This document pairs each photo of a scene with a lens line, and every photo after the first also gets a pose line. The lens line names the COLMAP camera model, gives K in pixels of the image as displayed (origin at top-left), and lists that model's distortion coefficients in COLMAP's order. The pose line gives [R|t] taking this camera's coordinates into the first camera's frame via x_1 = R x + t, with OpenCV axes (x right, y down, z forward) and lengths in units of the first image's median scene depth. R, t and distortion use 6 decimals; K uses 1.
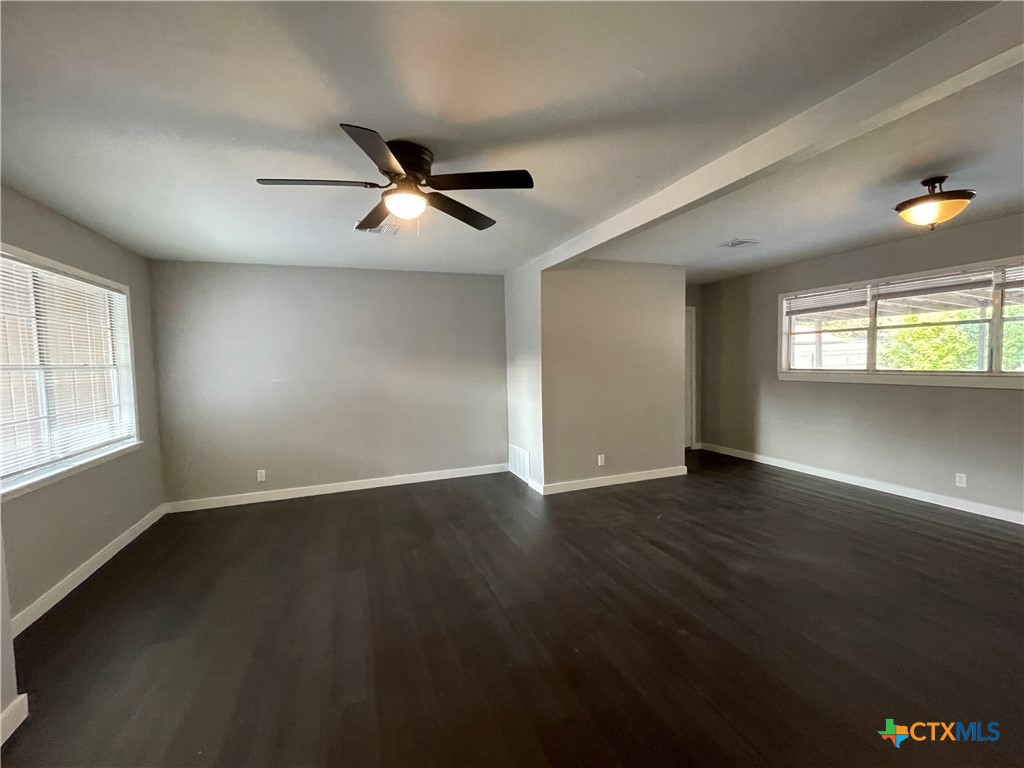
lens RADIAL K [[435.4, 0, 512.0], [0, 435.4, 384.0], [0, 0, 1]] dist [0.000486, 0.000080]
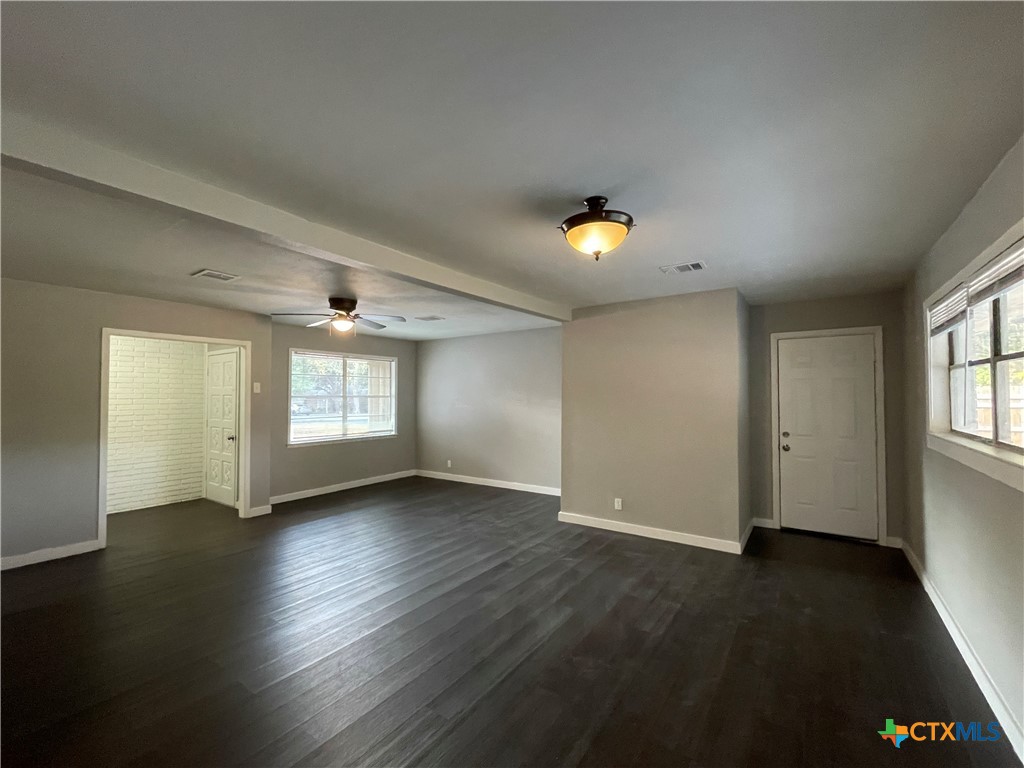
lens RADIAL K [[435.4, 0, 512.0], [0, 435.4, 384.0], [0, 0, 1]] dist [0.000486, 0.000080]
pose [[0.564216, 0.003756, -0.825619, 0.972261], [-0.058491, 0.997659, -0.035433, -0.050282], [0.823553, 0.068283, 0.563115, 0.262876]]
